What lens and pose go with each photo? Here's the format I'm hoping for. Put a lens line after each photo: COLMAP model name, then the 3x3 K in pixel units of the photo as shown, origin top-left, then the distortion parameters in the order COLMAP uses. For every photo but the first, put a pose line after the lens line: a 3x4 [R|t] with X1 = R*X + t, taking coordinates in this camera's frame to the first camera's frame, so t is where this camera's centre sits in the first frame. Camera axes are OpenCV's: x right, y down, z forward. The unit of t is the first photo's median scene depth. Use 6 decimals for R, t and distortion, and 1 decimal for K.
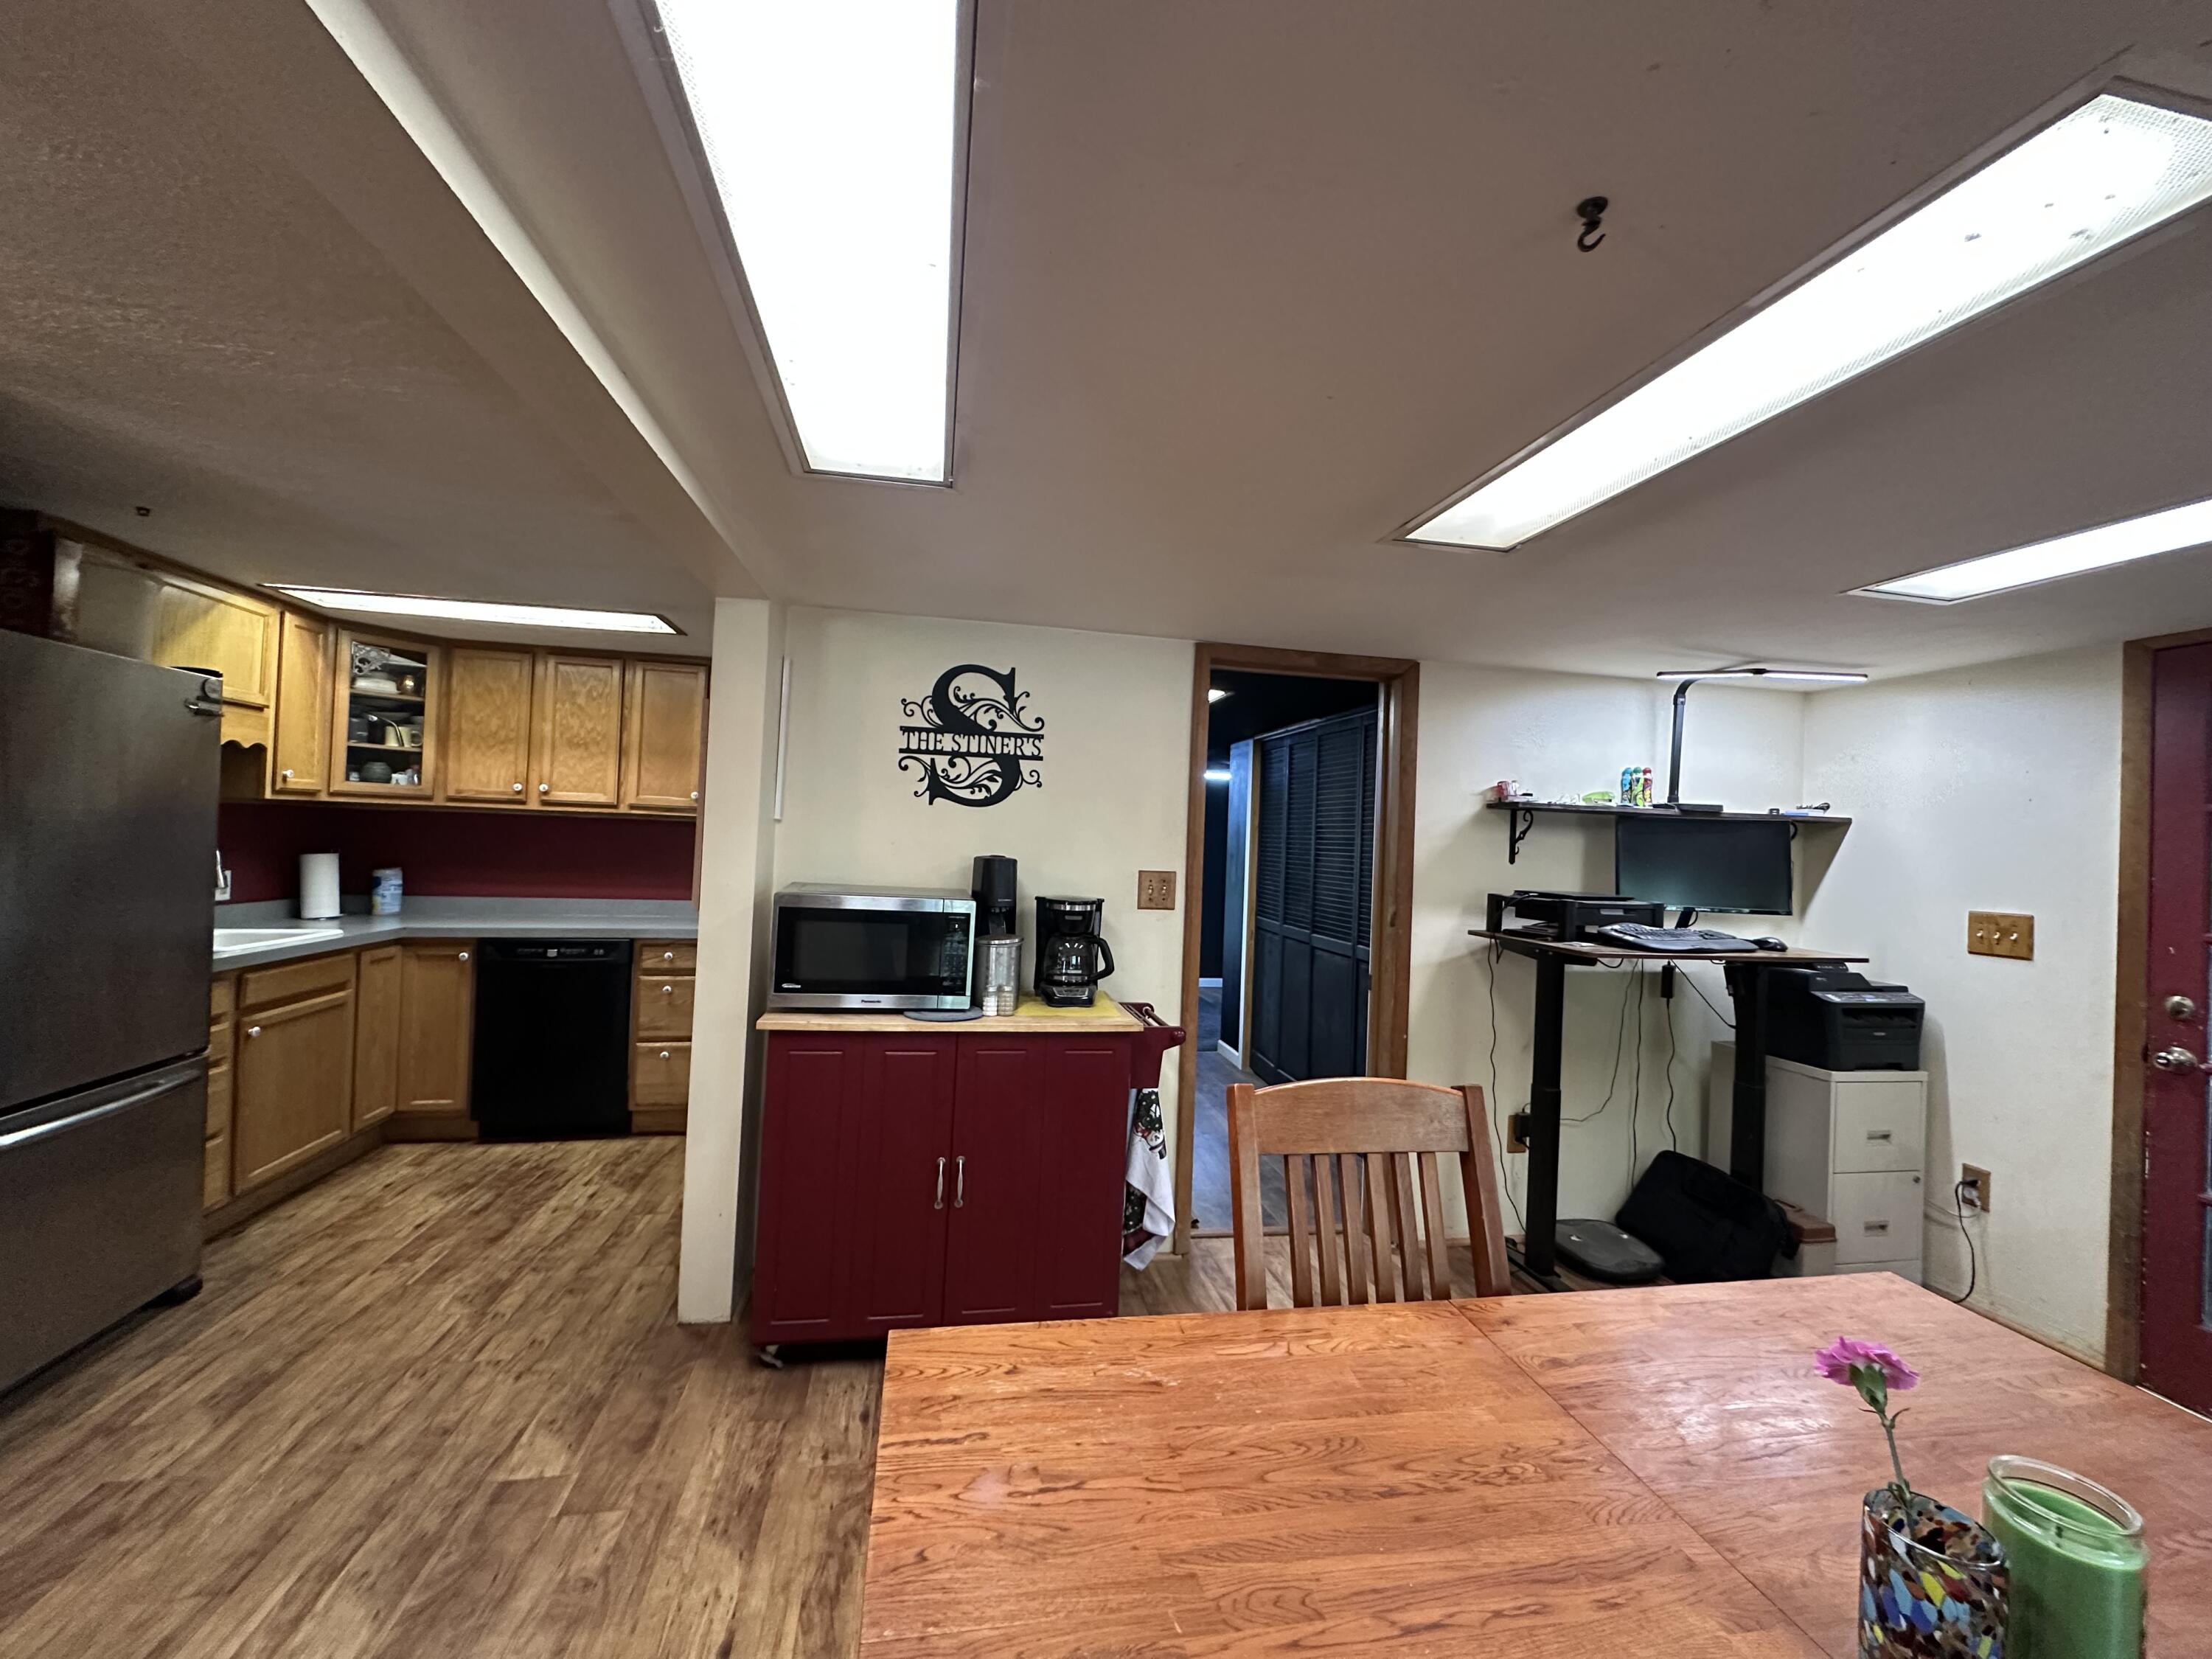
lens RADIAL K [[879.3, 0, 1104.7], [0, 879.3, 829.7], [0, 0, 1]] dist [-0.002694, 0.000478]
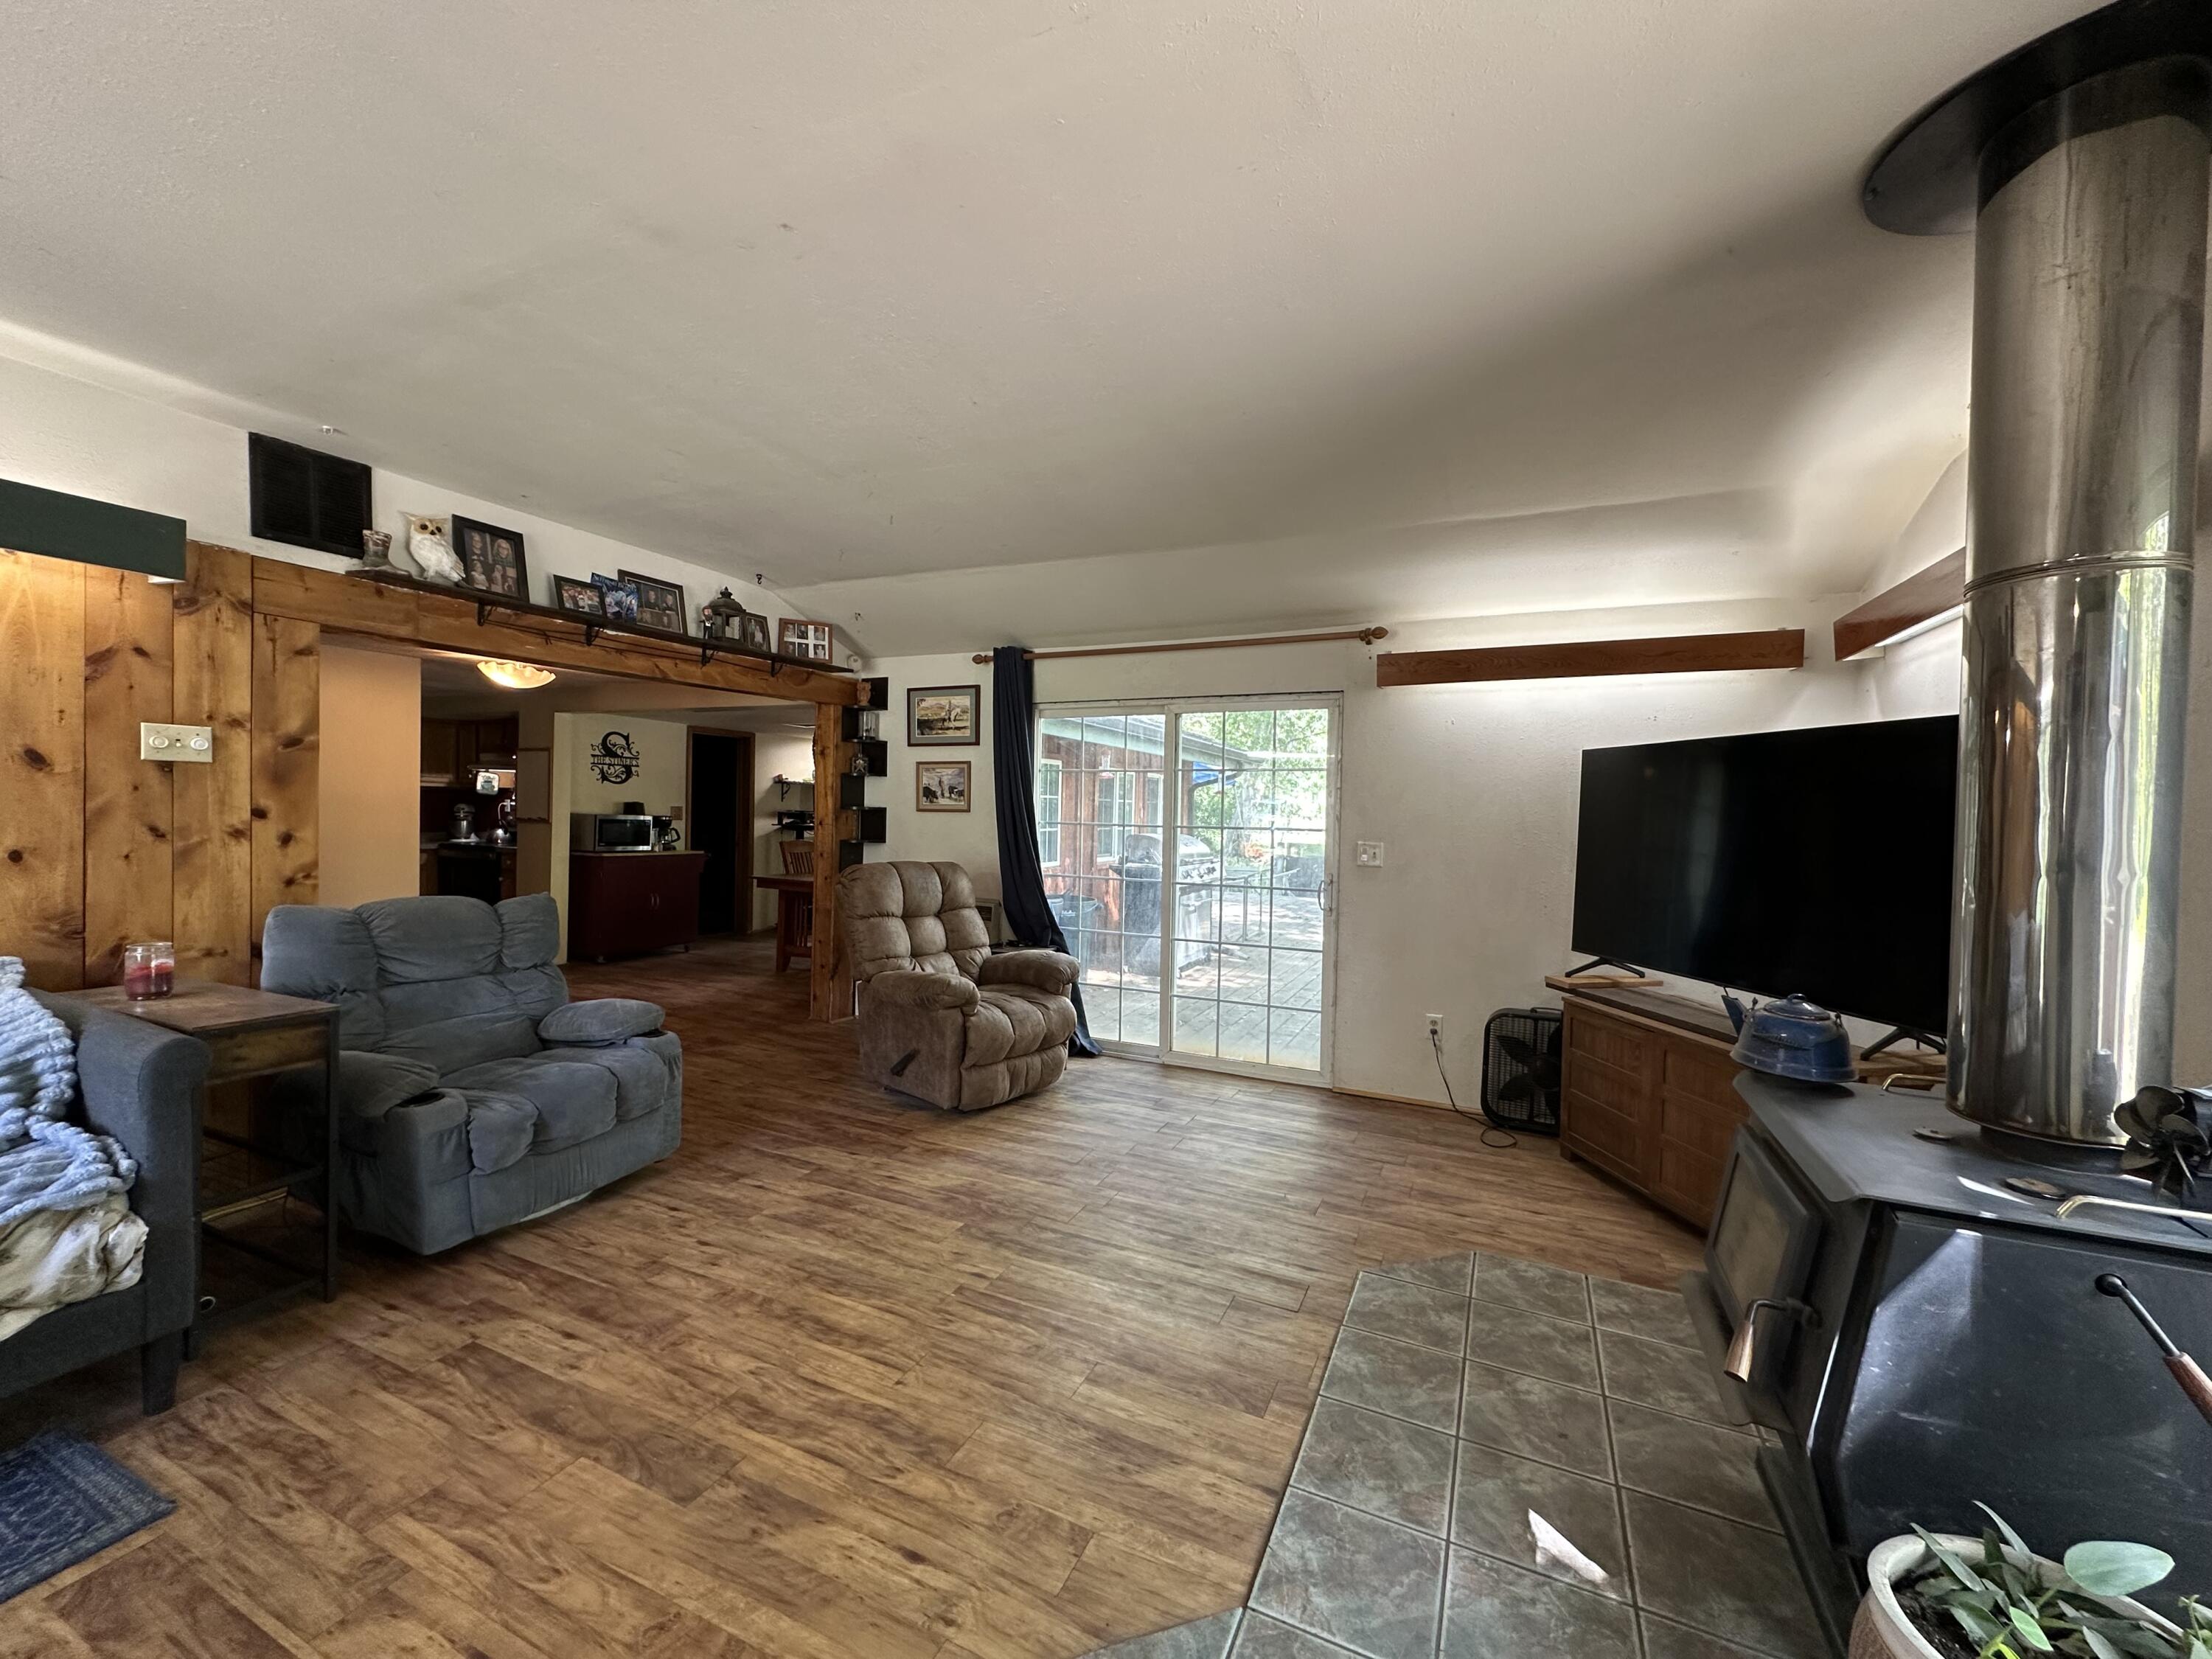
lens RADIAL K [[879.3, 0, 1105.9], [0, 879.3, 833.3], [0, 0, 1]] dist [-0.002694, 0.000478]
pose [[0.582031, -0.046584, 0.811831, -1.354646], [-0.007666, 0.997999, 0.062763, -0.051429], [-0.813131, -0.042754, 0.580509, -1.660559]]
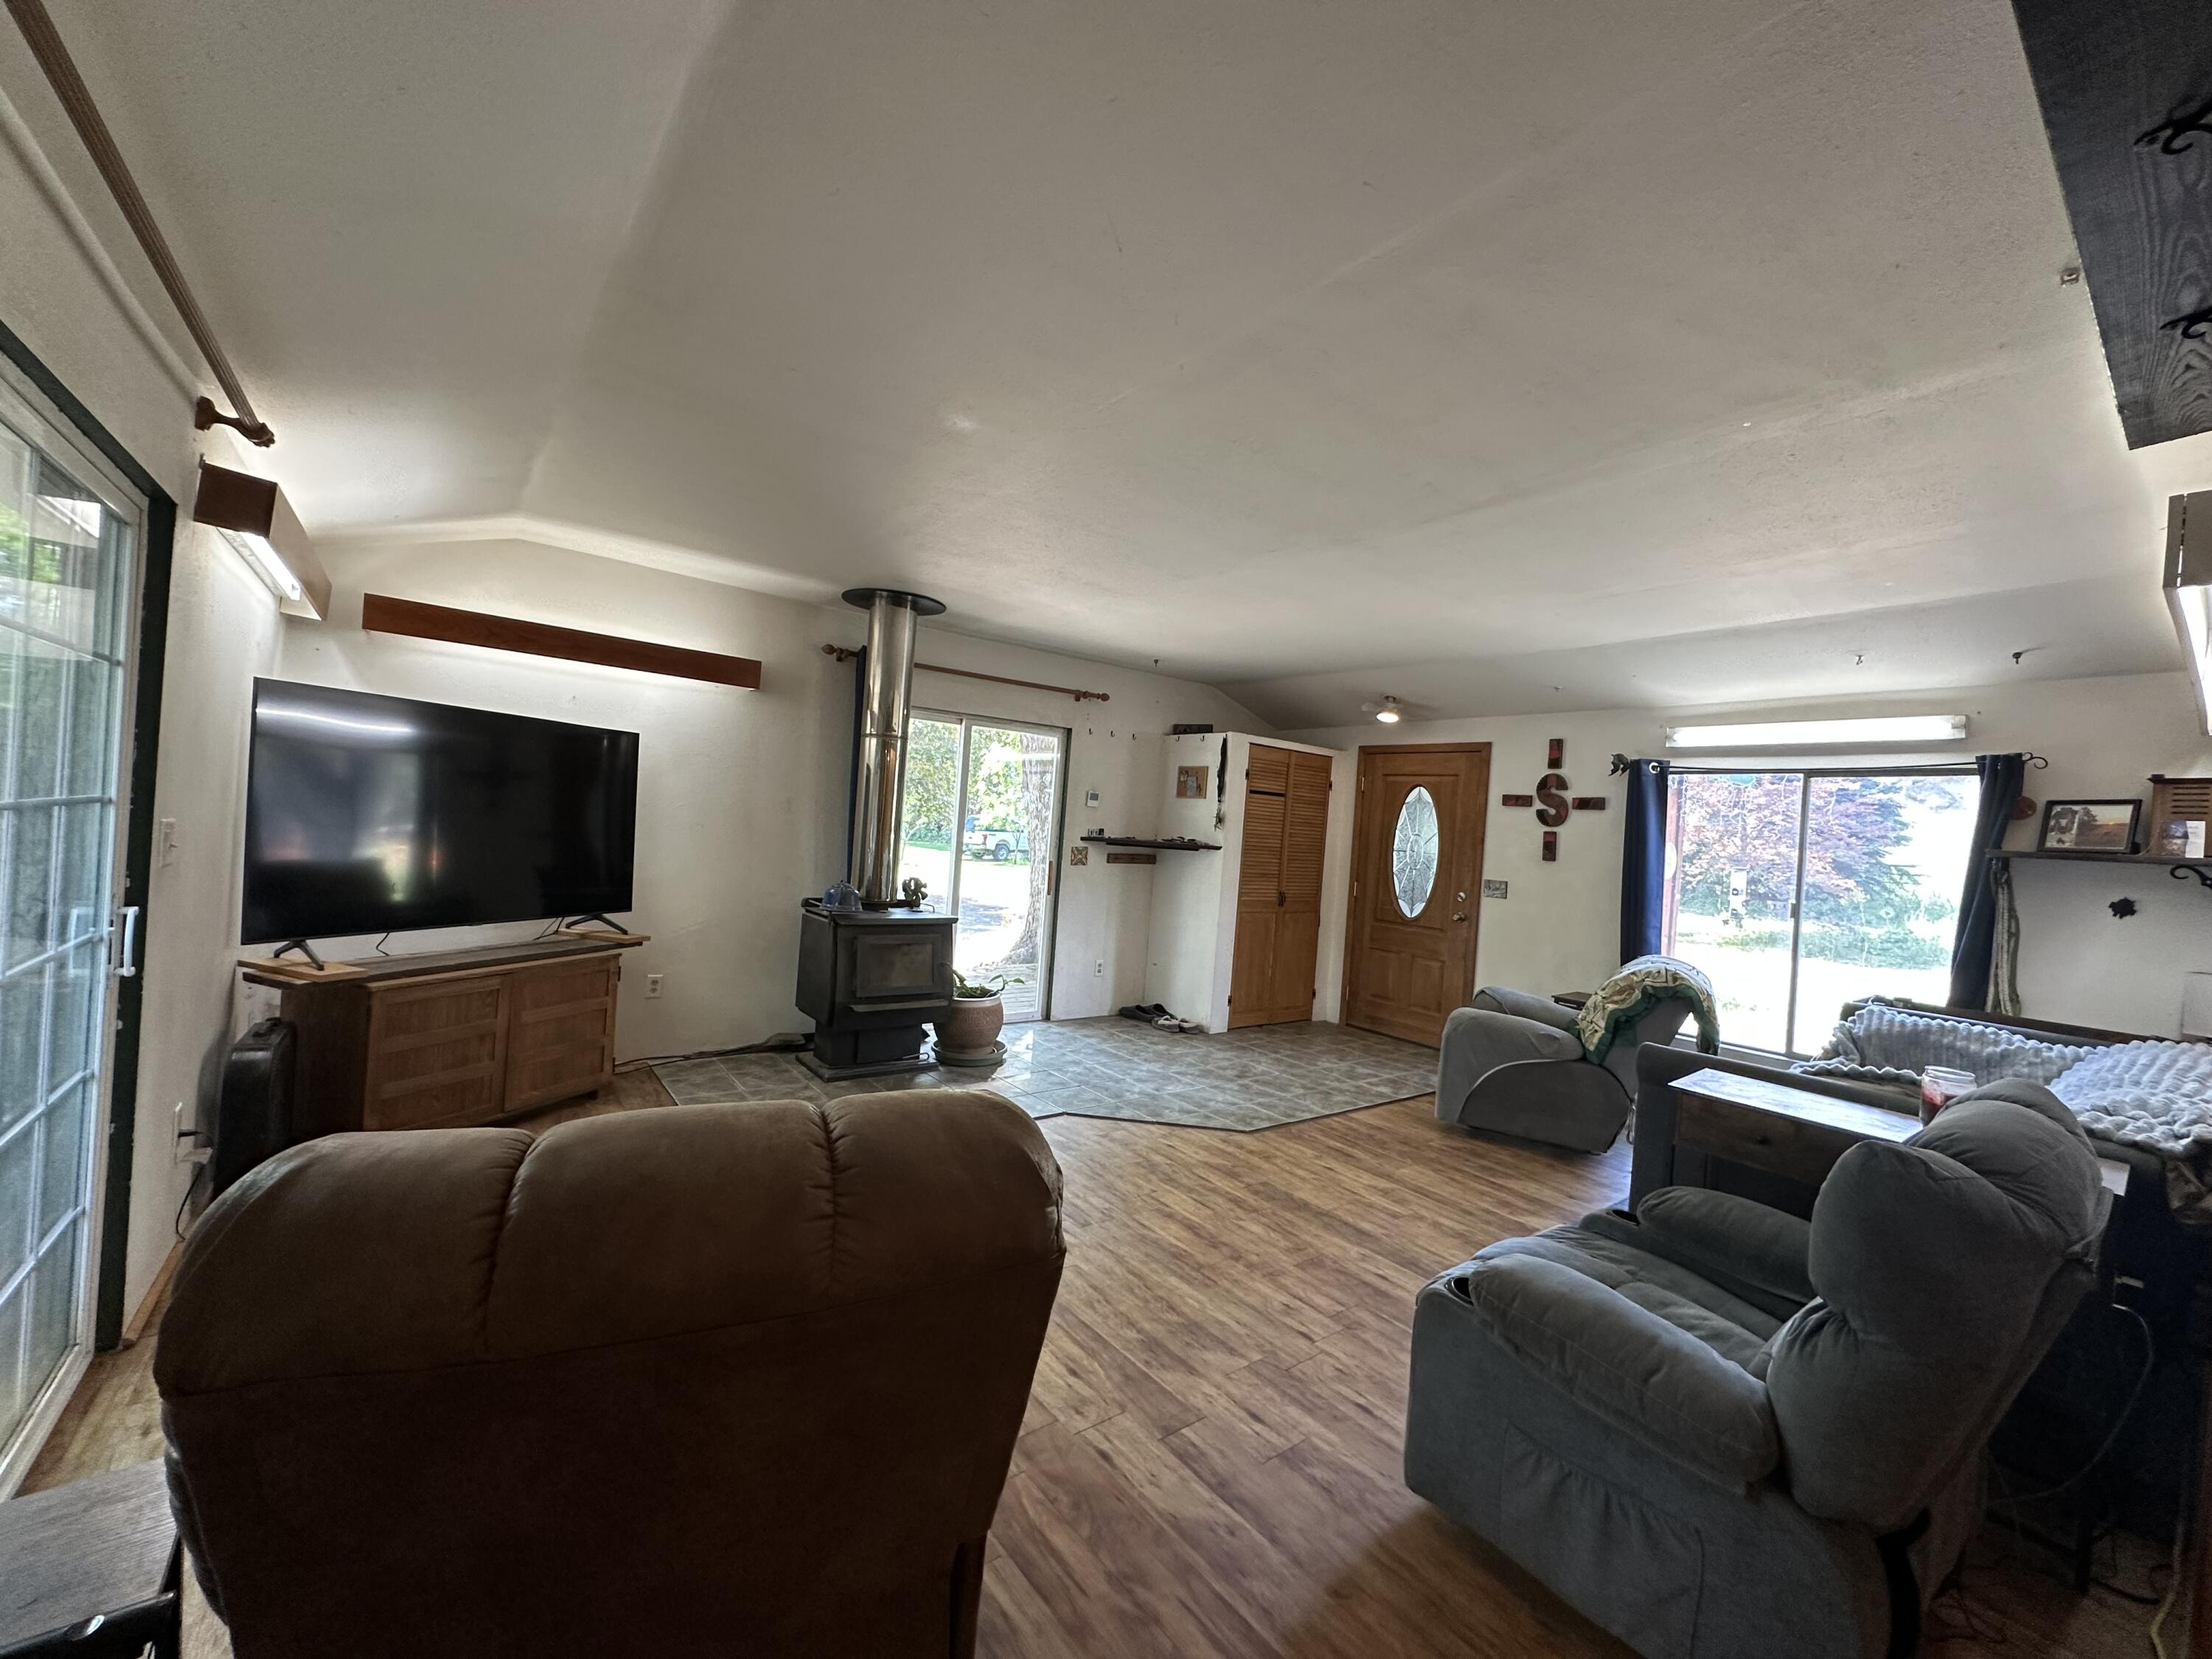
lens RADIAL K [[879.3, 0, 1105.9], [0, 879.3, 829.1], [0, 0, 1]] dist [-0.002694, 0.000478]
pose [[-0.887285, -0.098053, -0.450678, -0.335895], [-0.099333, 0.994835, -0.020880, -0.004559], [0.450398, 0.026241, -0.892442, -0.231380]]
